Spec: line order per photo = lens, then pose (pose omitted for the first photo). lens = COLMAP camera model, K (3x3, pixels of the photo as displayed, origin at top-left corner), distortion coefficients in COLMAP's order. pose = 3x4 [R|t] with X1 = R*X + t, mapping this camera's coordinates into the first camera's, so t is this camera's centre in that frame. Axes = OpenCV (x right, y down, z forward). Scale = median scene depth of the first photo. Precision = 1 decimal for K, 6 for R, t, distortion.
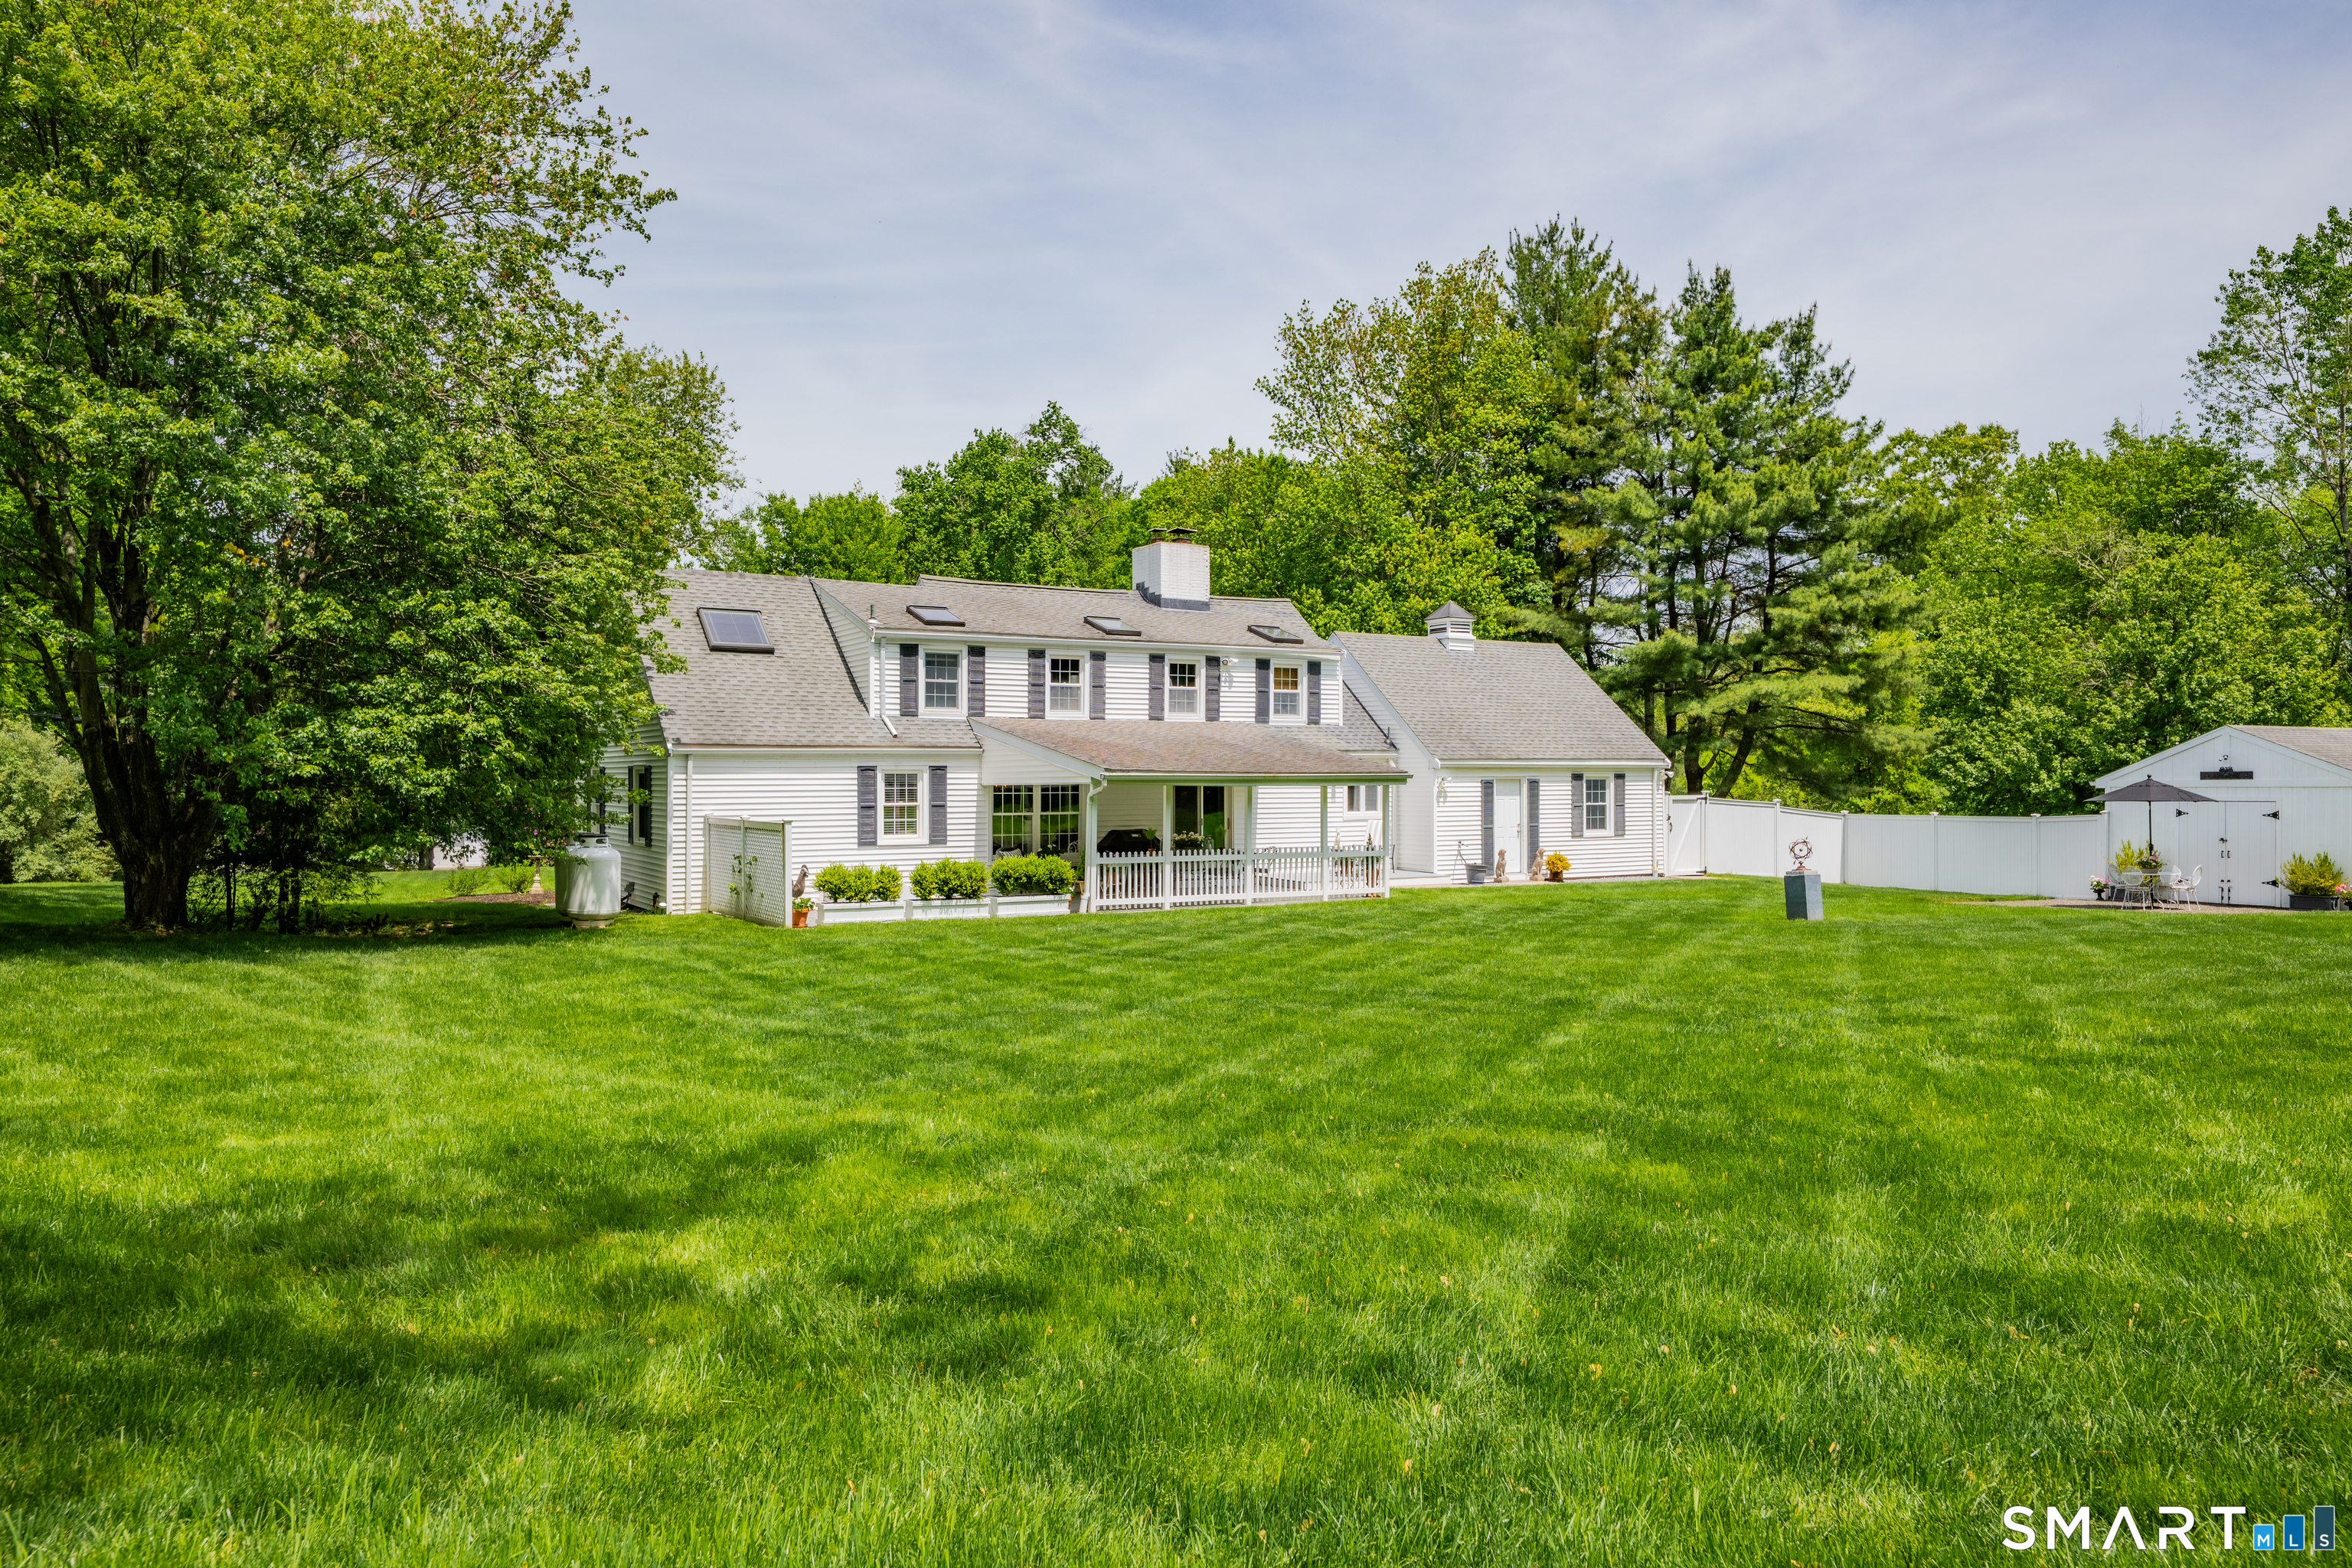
lens RADIAL K [[1234.2, 0, 1176.0], [0, 1234.2, 784.0], [0, 0, 1]] dist [-0.003397, 0.000019]
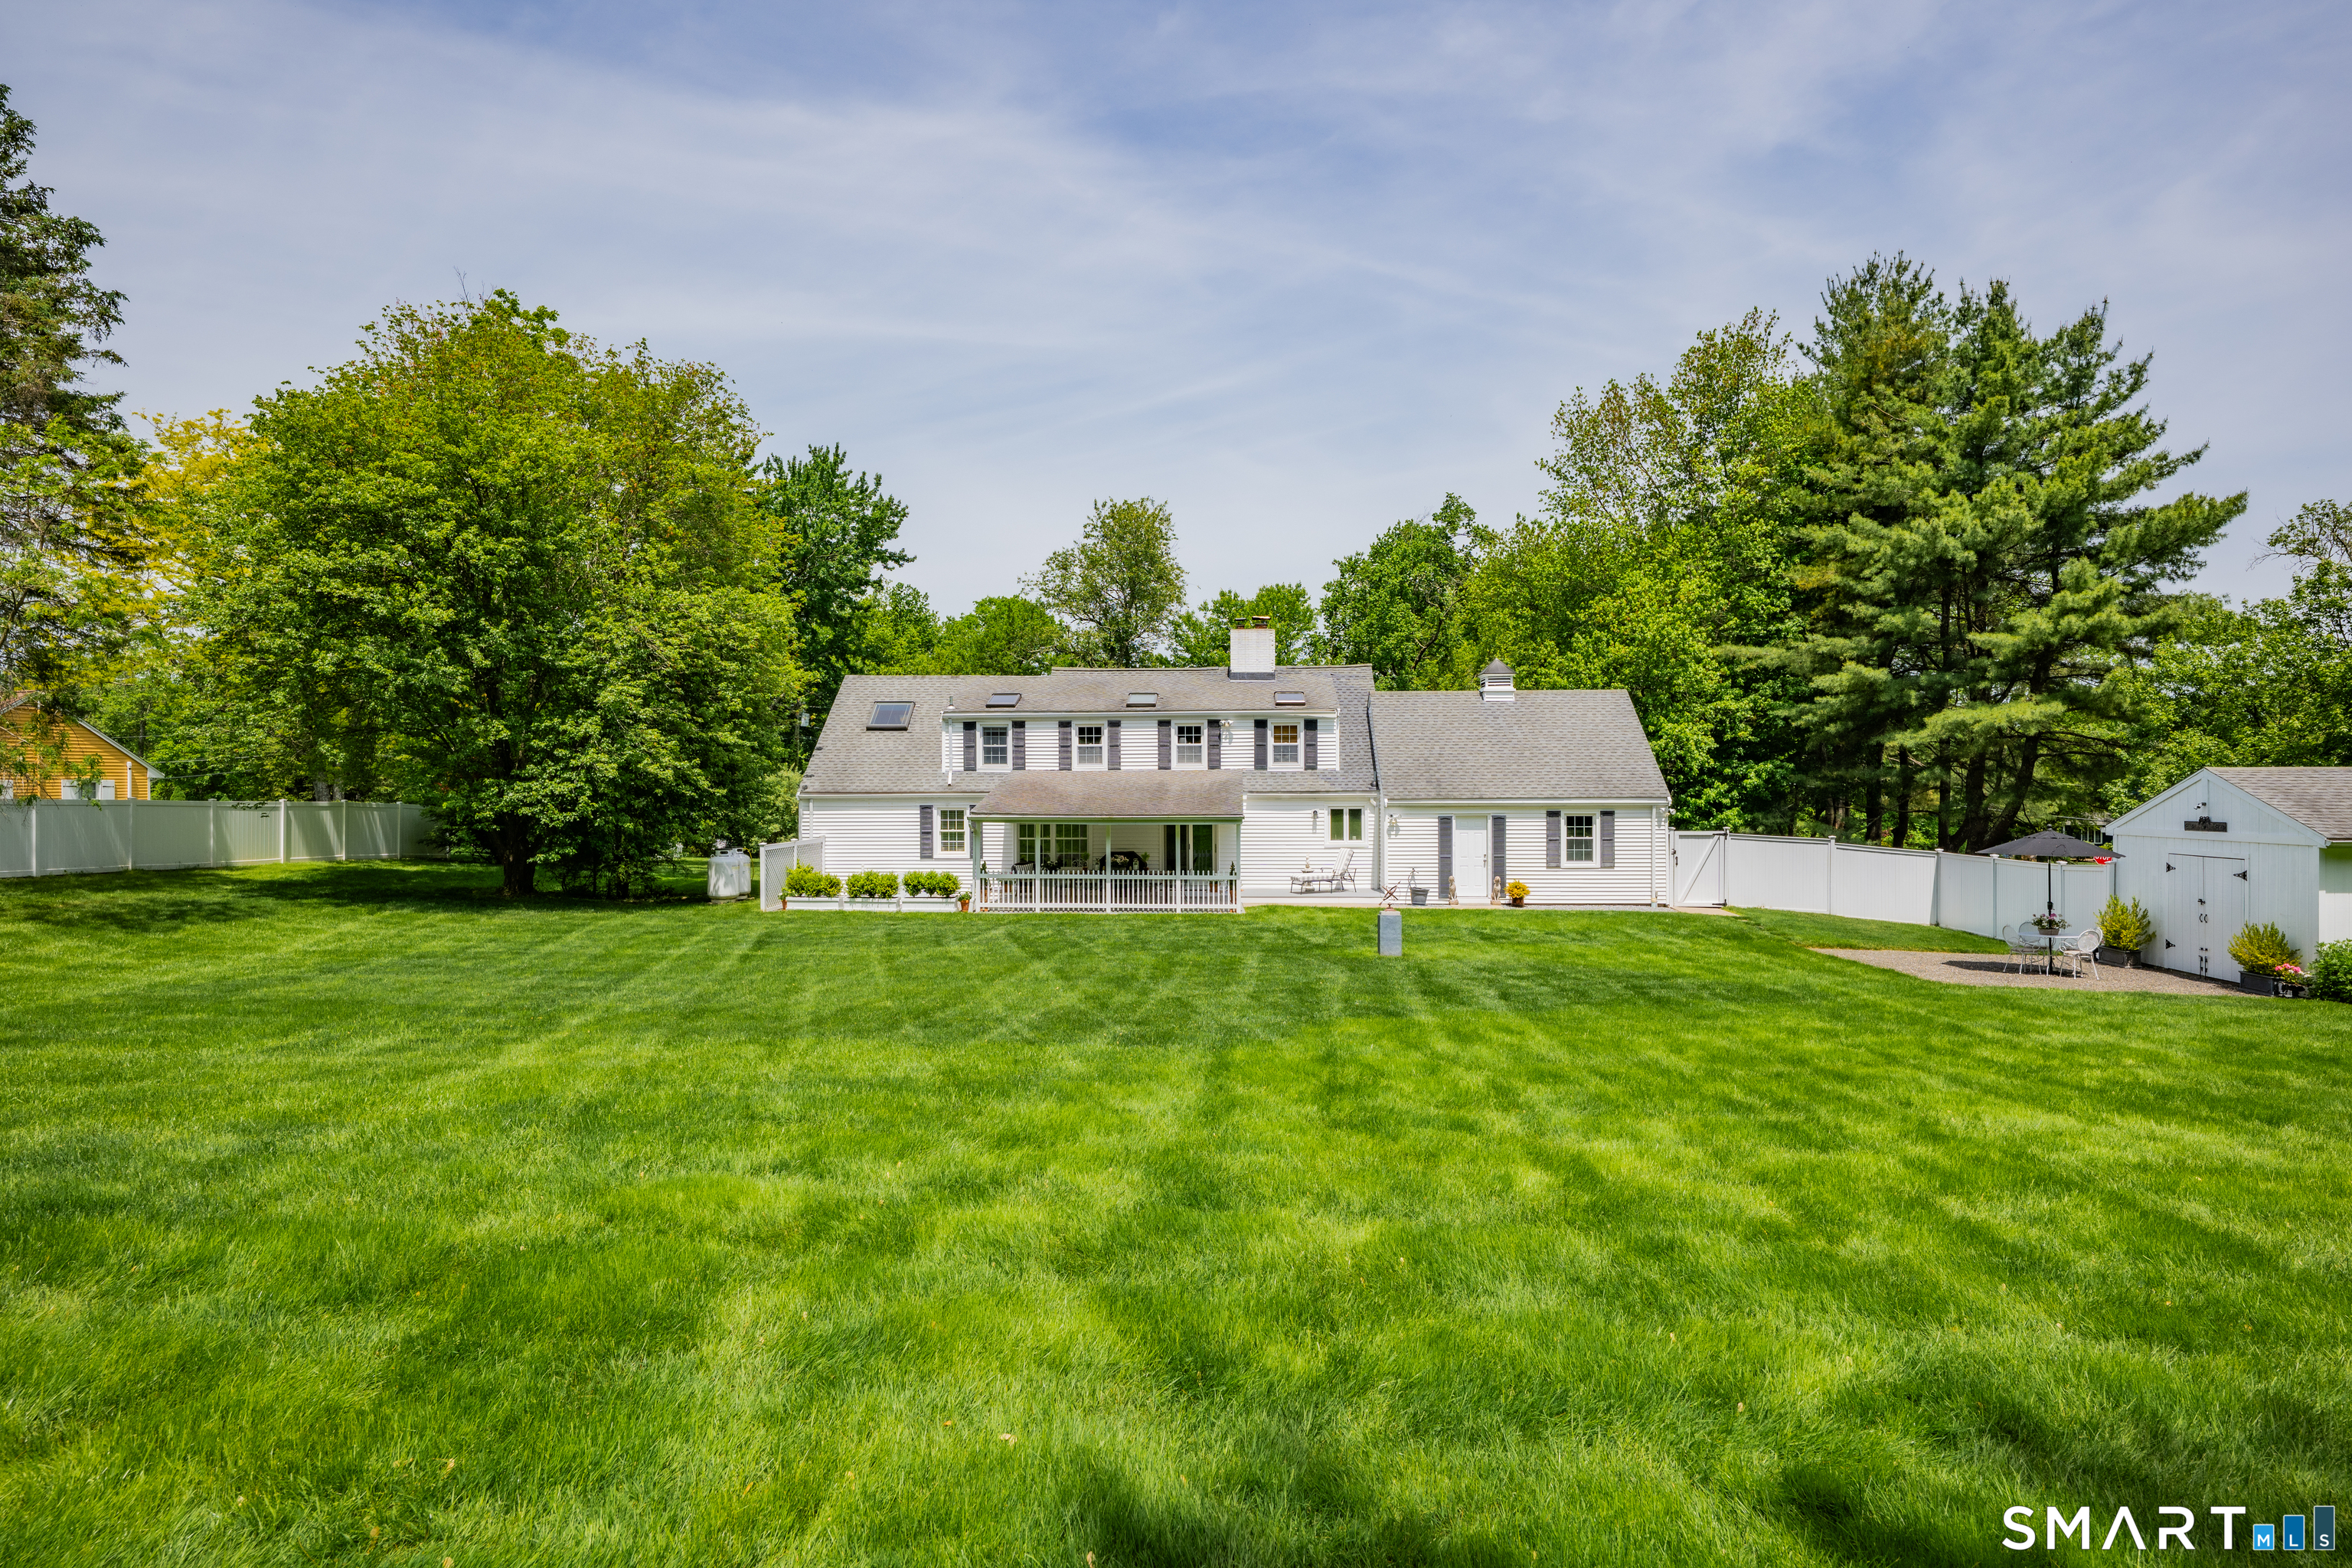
lens RADIAL K [[972.1, 0, 1176.0], [0, 972.1, 784.0], [0, 0, 1]] dist [-0.001435, 0.000172]
pose [[0.892204, -0.002413, -0.451625, 0.451227], [-0.004174, 0.999899, -0.013587, -0.020959], [0.451612, 0.014008, 0.892104, 0.065540]]
